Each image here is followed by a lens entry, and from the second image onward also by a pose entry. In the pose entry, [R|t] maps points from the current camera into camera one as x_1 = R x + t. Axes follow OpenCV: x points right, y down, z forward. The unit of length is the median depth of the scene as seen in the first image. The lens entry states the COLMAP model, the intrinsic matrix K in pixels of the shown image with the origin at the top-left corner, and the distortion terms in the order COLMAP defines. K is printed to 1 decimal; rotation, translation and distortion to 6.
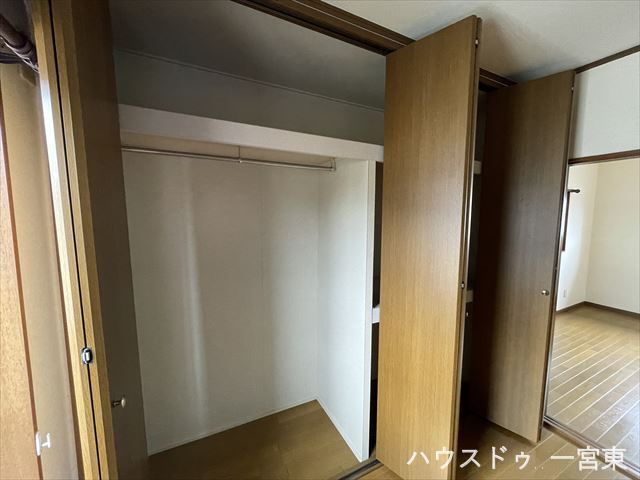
lens RADIAL K [[257.9, 0, 314.2], [0, 257.9, 241.4], [0, 0, 1]] dist [-0.002115, -0.001672]
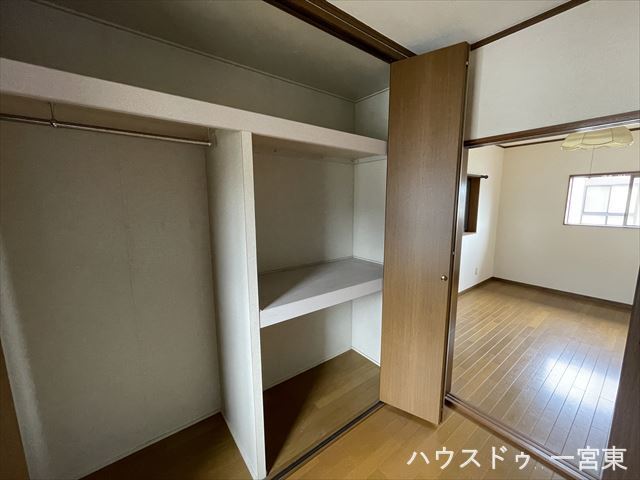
lens RADIAL K [[257.9, 0, 326.4], [0, 257.9, 239.6], [0, 0, 1]] dist [-0.002115, -0.001672]
pose [[0.978472, -0.038722, 0.202714, 0.214859], [0.028031, 0.998074, 0.055347, -0.011105], [-0.204467, -0.048473, 0.977673, 0.110113]]
